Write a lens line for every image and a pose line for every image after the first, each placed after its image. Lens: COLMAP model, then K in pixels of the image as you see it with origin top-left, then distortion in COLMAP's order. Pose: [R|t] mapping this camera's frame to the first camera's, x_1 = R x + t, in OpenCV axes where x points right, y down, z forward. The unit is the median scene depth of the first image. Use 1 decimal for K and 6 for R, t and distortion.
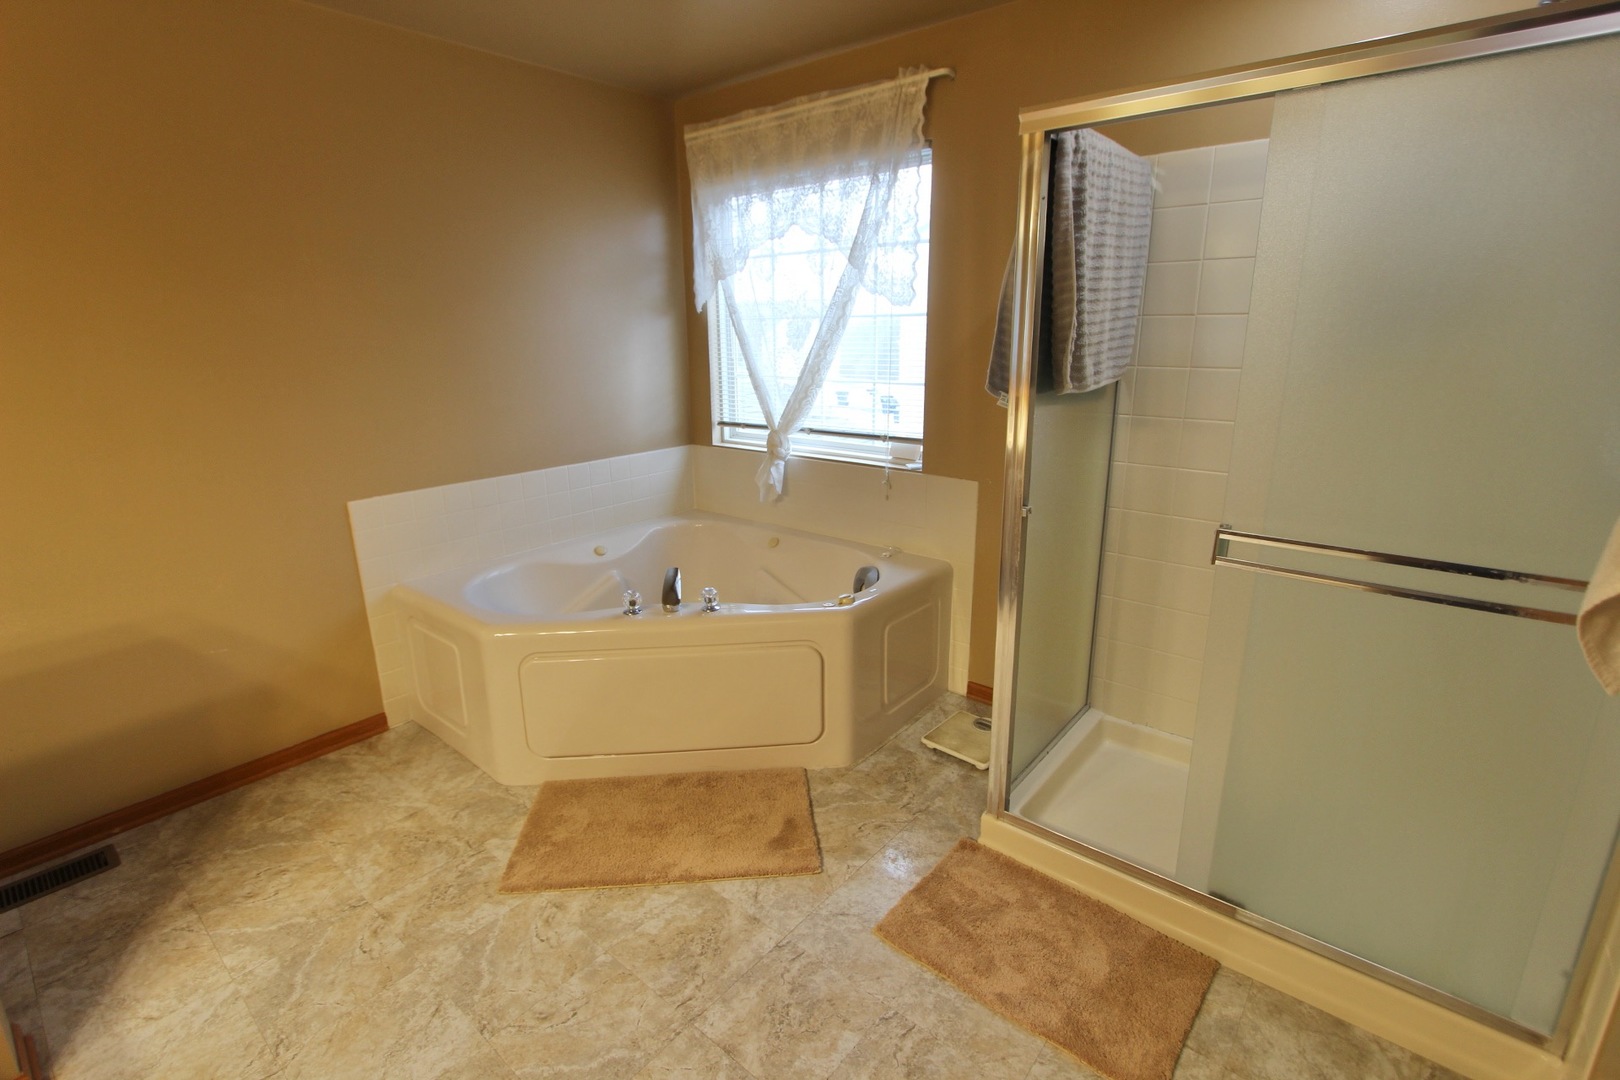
lens RADIAL K [[753.4, 0, 805.4], [0, 753.4, 524.9], [0, 0, 1]] dist [-0.011079, 0.001255]
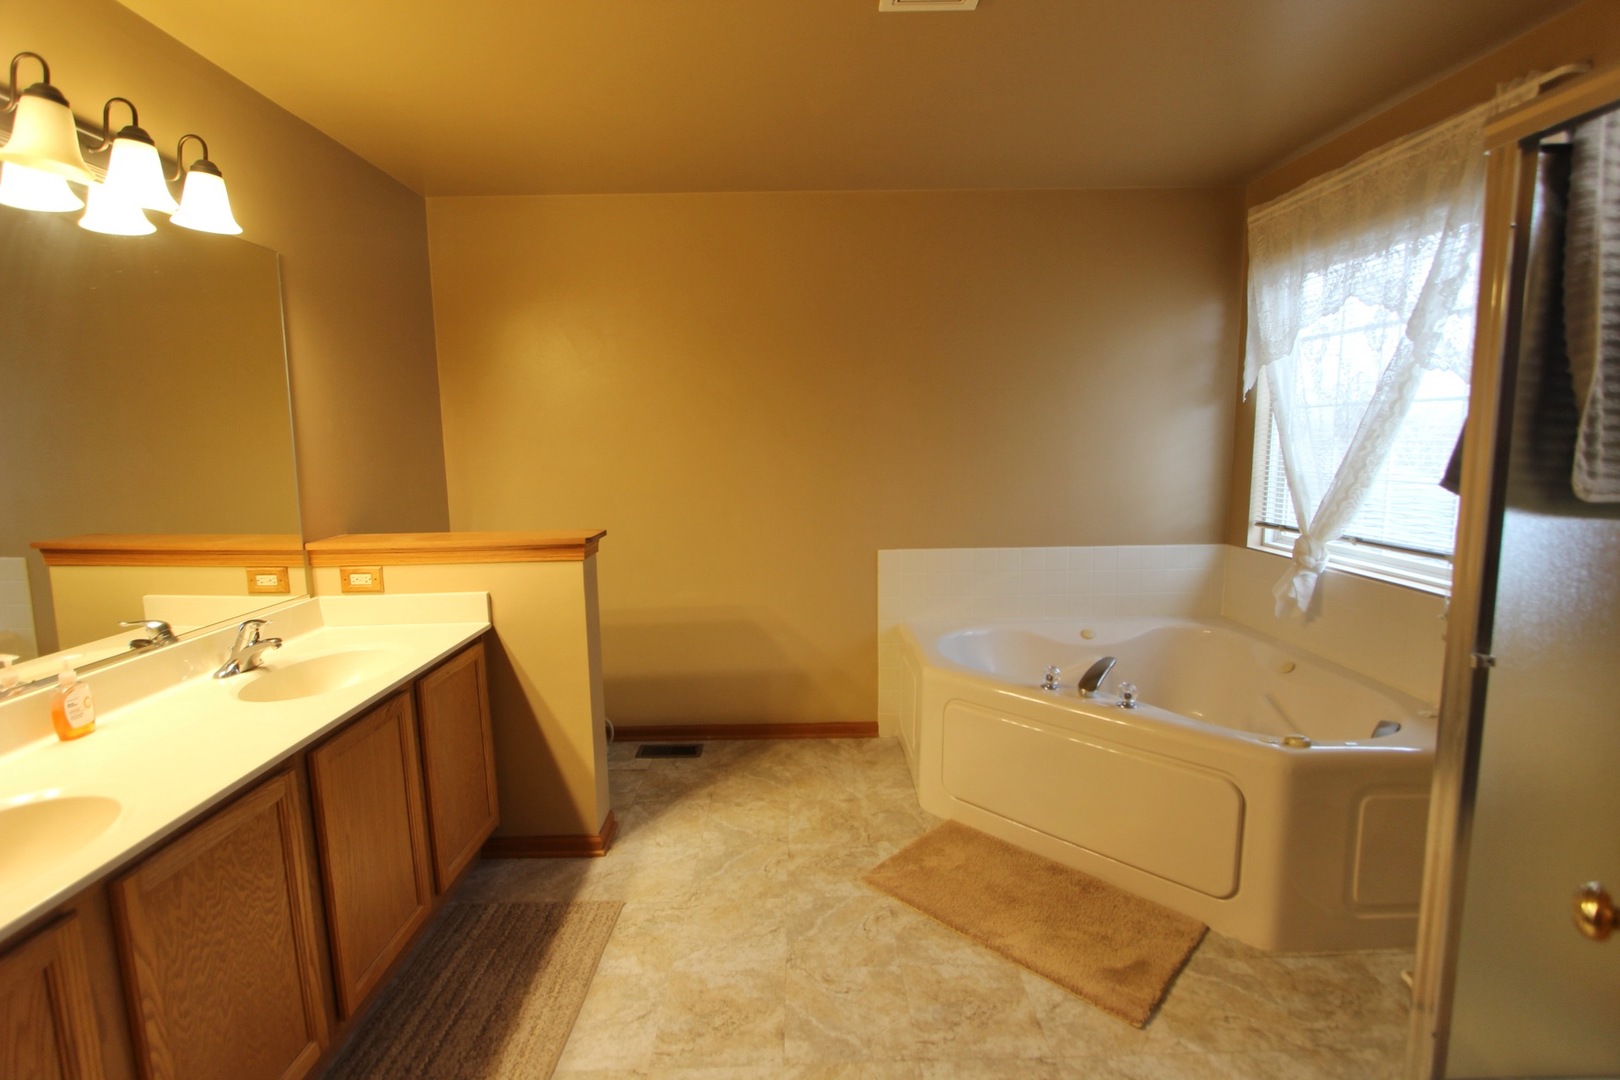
lens RADIAL K [[753.4, 0, 805.4], [0, 753.4, 524.9], [0, 0, 1]] dist [-0.011079, 0.001255]
pose [[0.648484, 0.094840, -0.755297, 0.313671], [-0.190273, 0.980908, -0.040196, 0.004505], [0.737065, 0.169779, 0.654149, 0.052459]]
